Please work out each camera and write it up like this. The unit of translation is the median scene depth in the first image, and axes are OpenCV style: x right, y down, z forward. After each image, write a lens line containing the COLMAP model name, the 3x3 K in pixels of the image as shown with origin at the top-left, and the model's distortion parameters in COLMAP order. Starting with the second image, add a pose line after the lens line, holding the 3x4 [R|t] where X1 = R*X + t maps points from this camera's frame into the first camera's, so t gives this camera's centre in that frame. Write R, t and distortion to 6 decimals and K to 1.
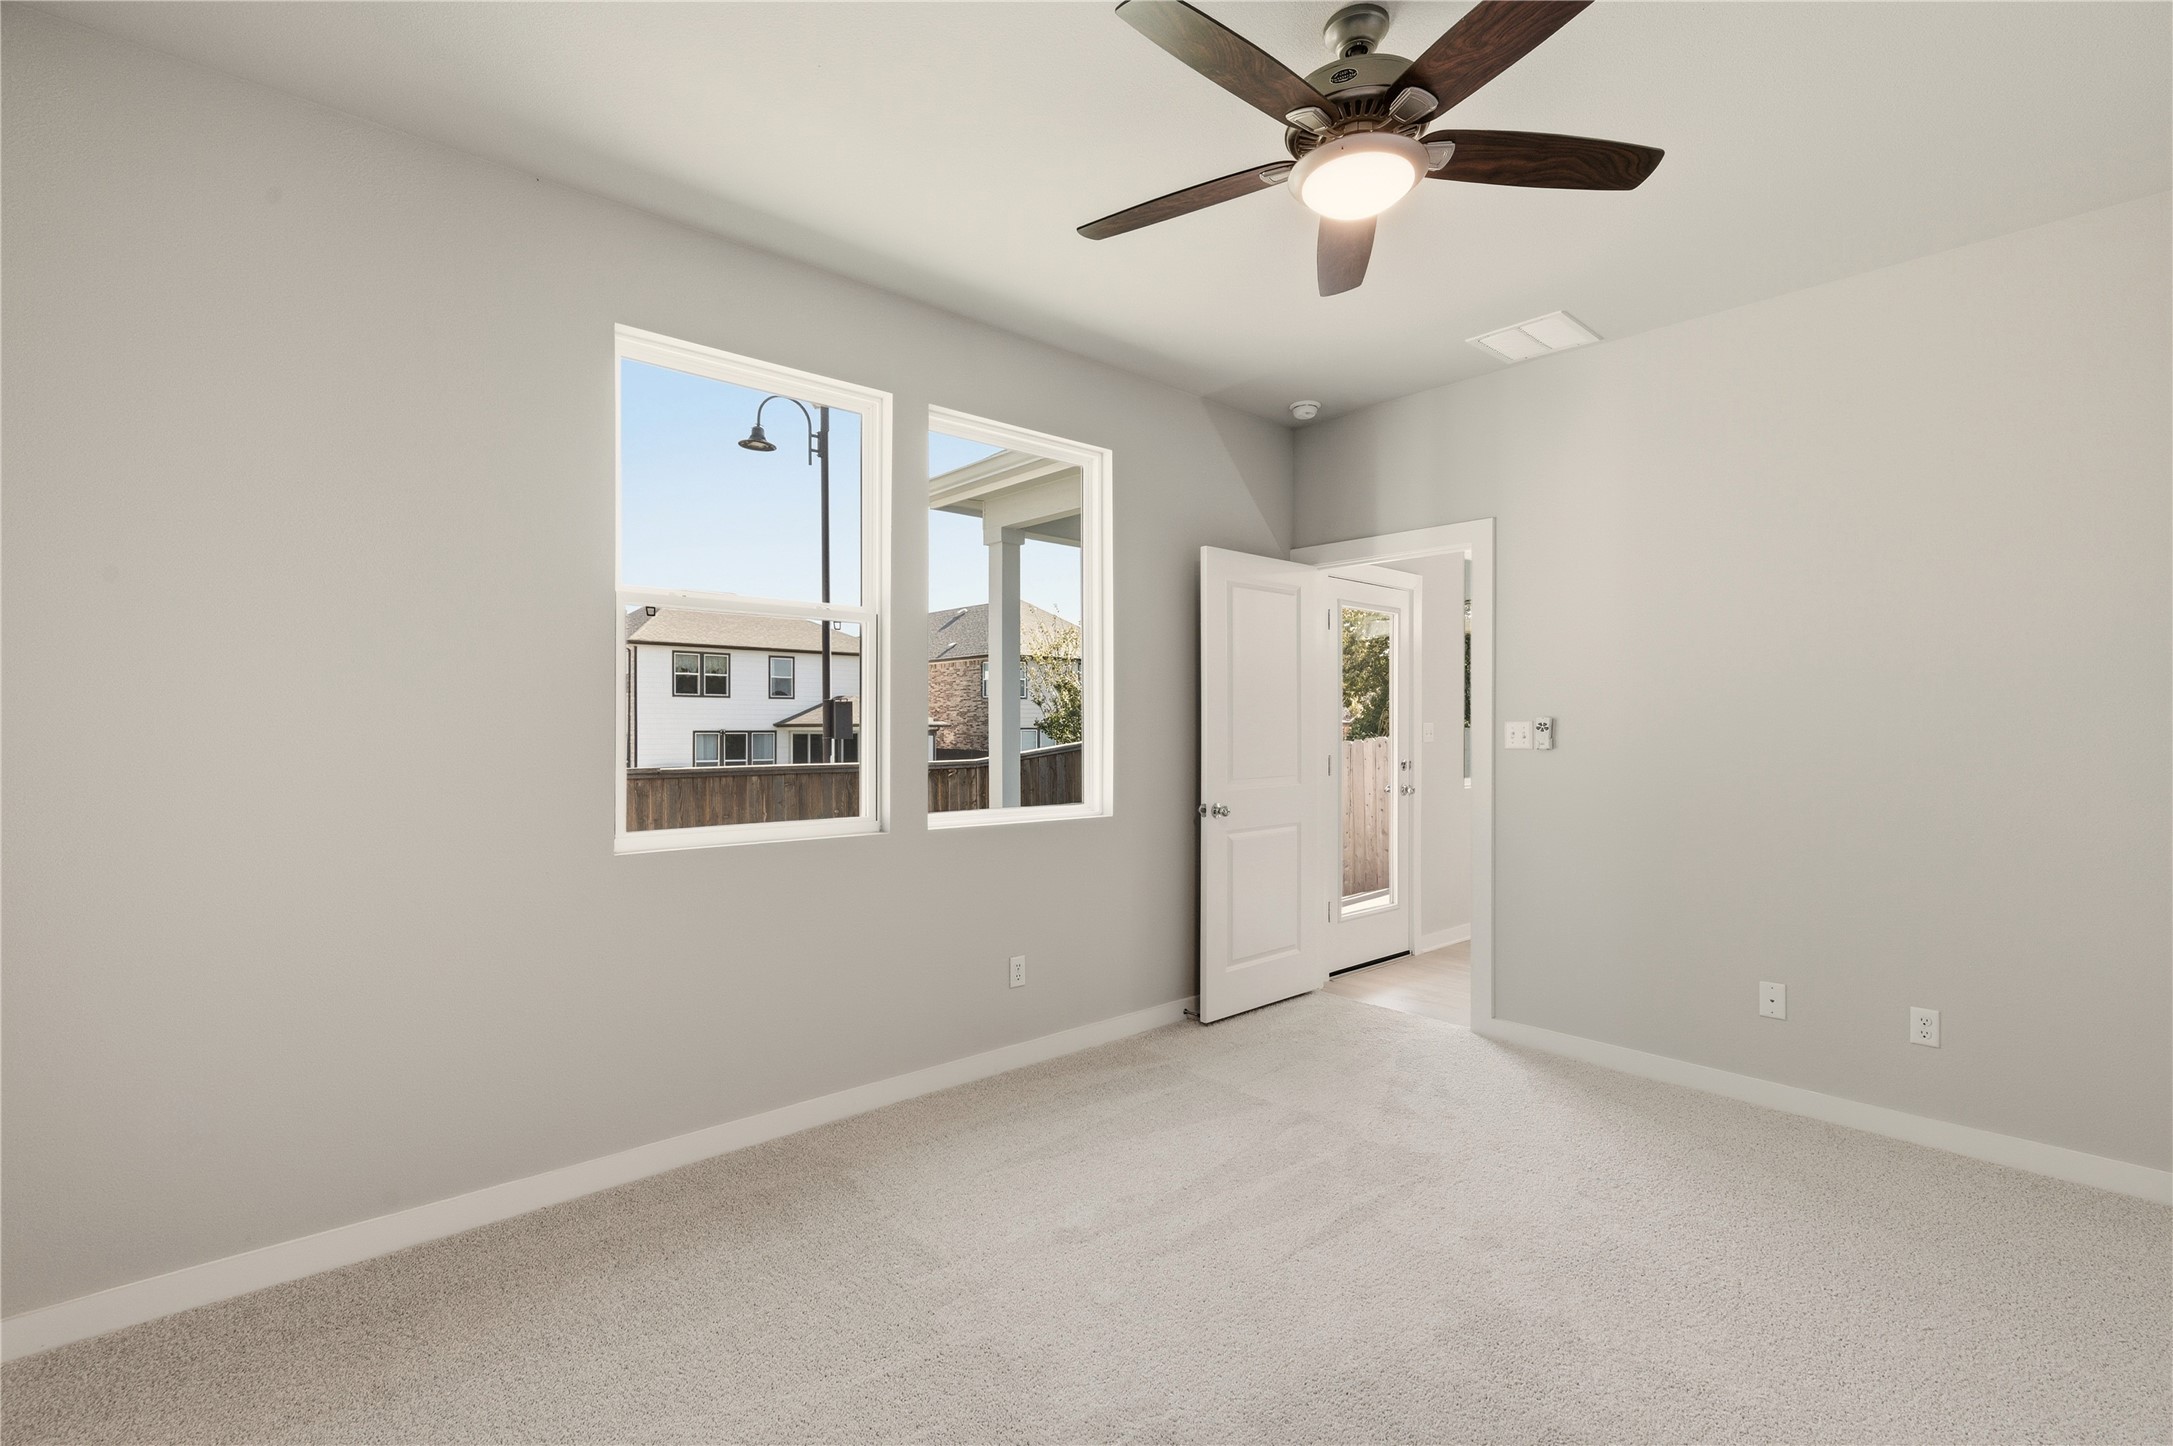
lens RADIAL K [[996.6, 0, 1086.5], [0, 996.6, 723.0], [0, 0, 1]] dist [0.014485, -0.000598]
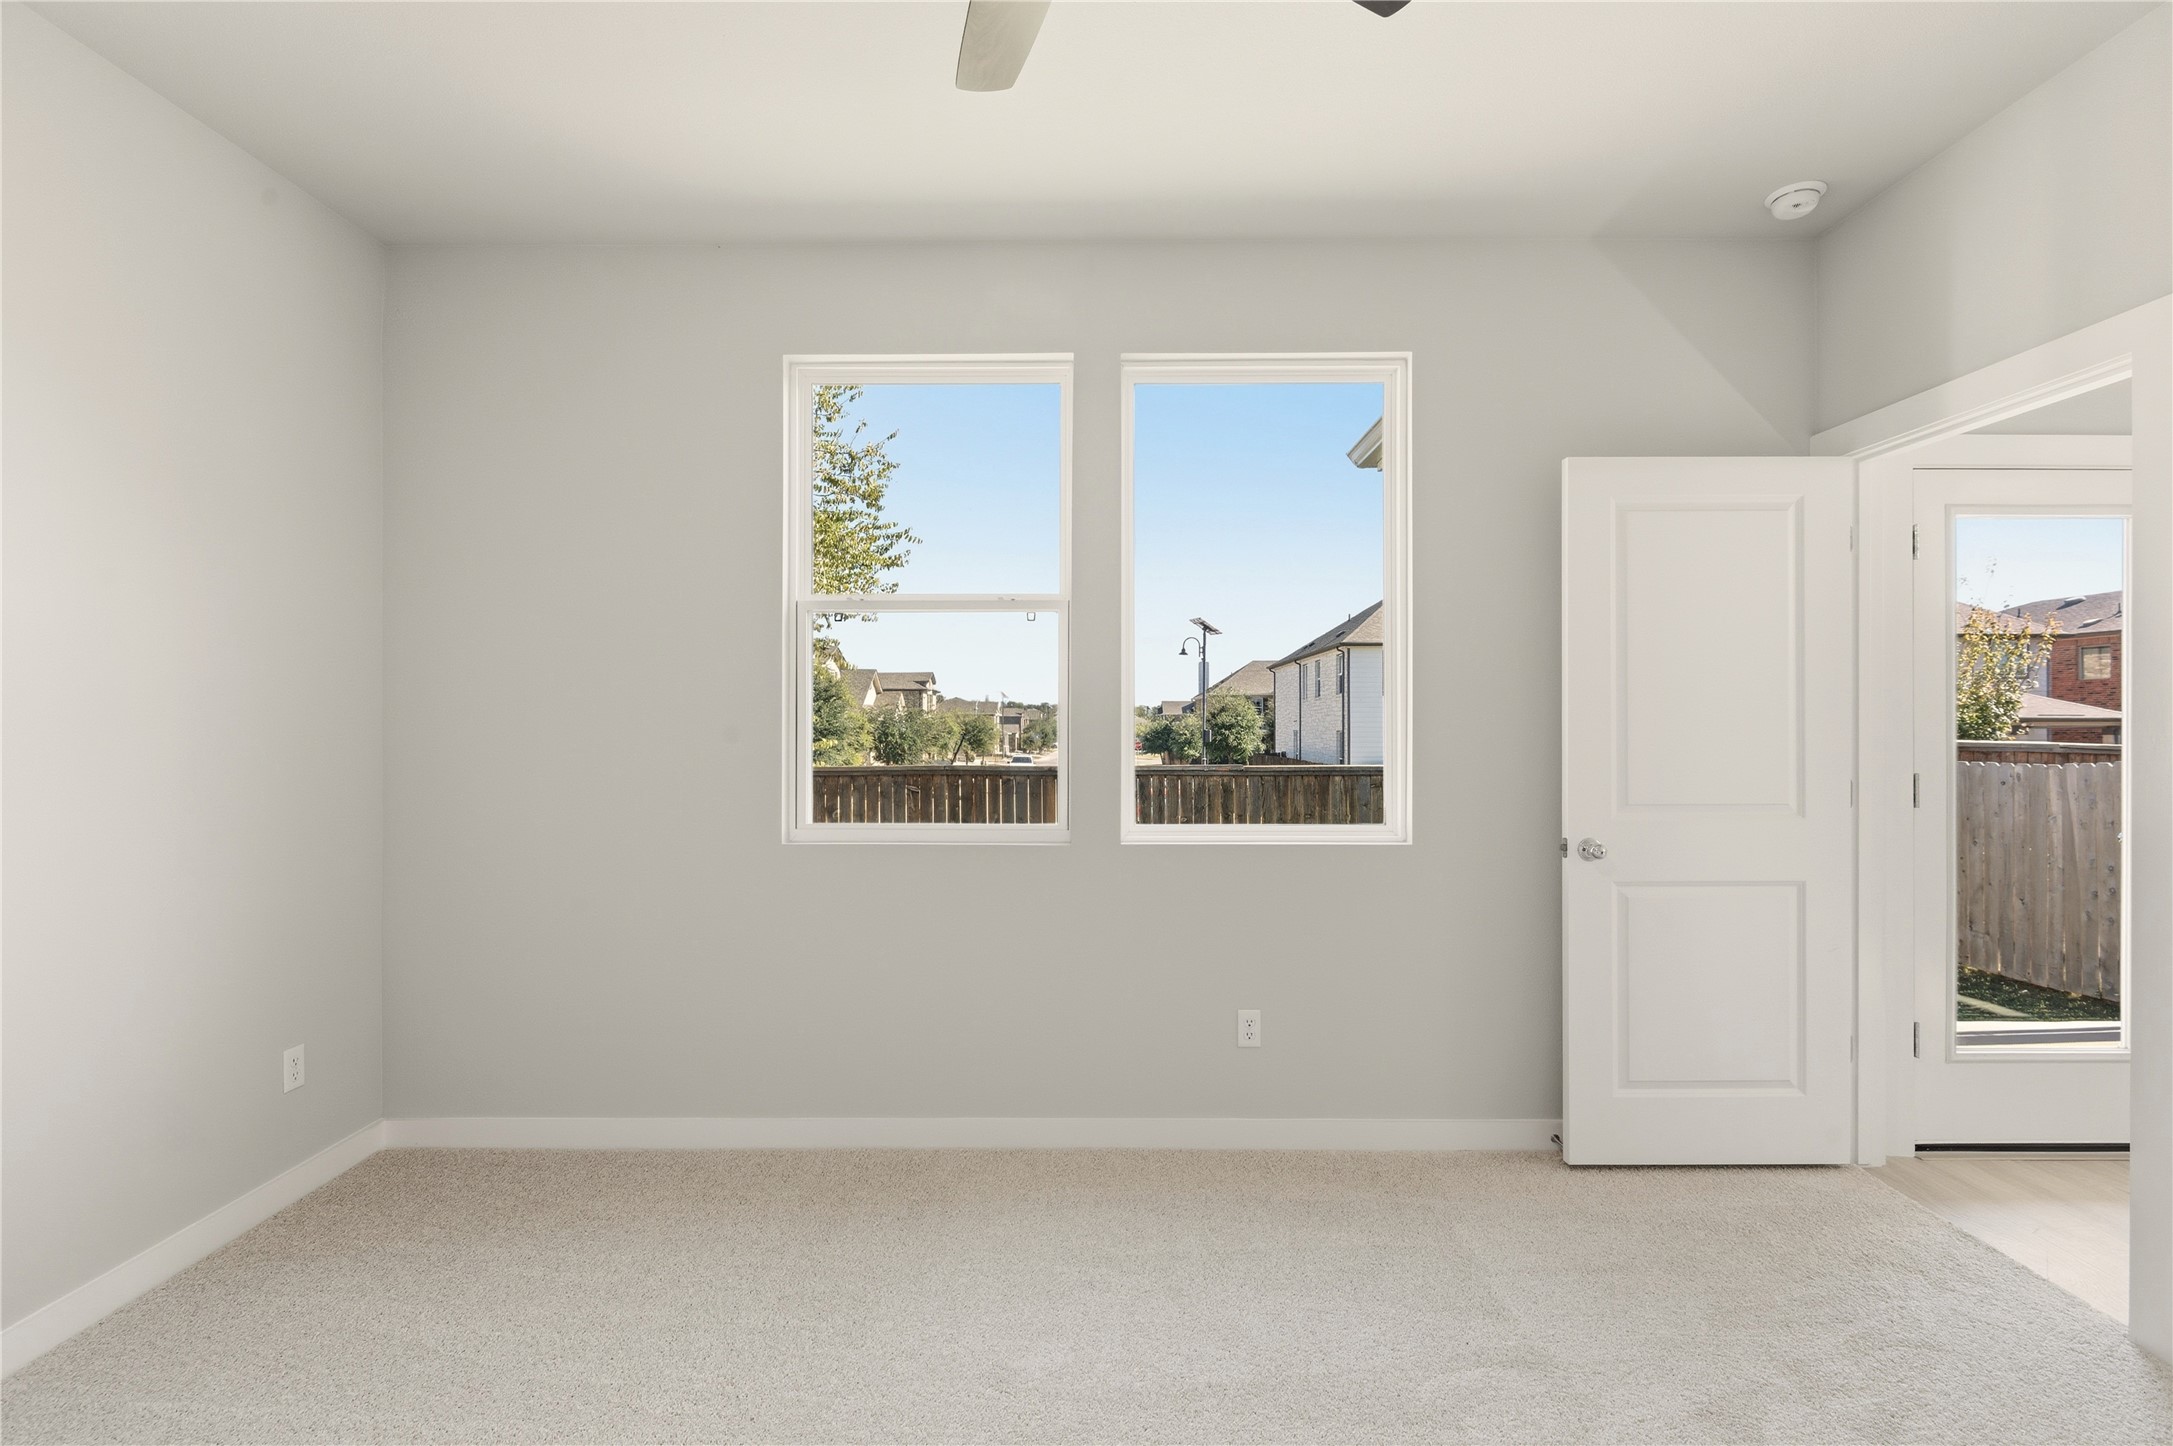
lens RADIAL K [[996.6, 0, 1086.5], [0, 996.6, 723.0], [0, 0, 1]] dist [0.014485, -0.000598]
pose [[0.741568, -0.002177, -0.670874, 0.328153], [0.003674, 0.999993, 0.000816, 0.000731], [0.670867, -0.003070, 0.741571, 0.274680]]
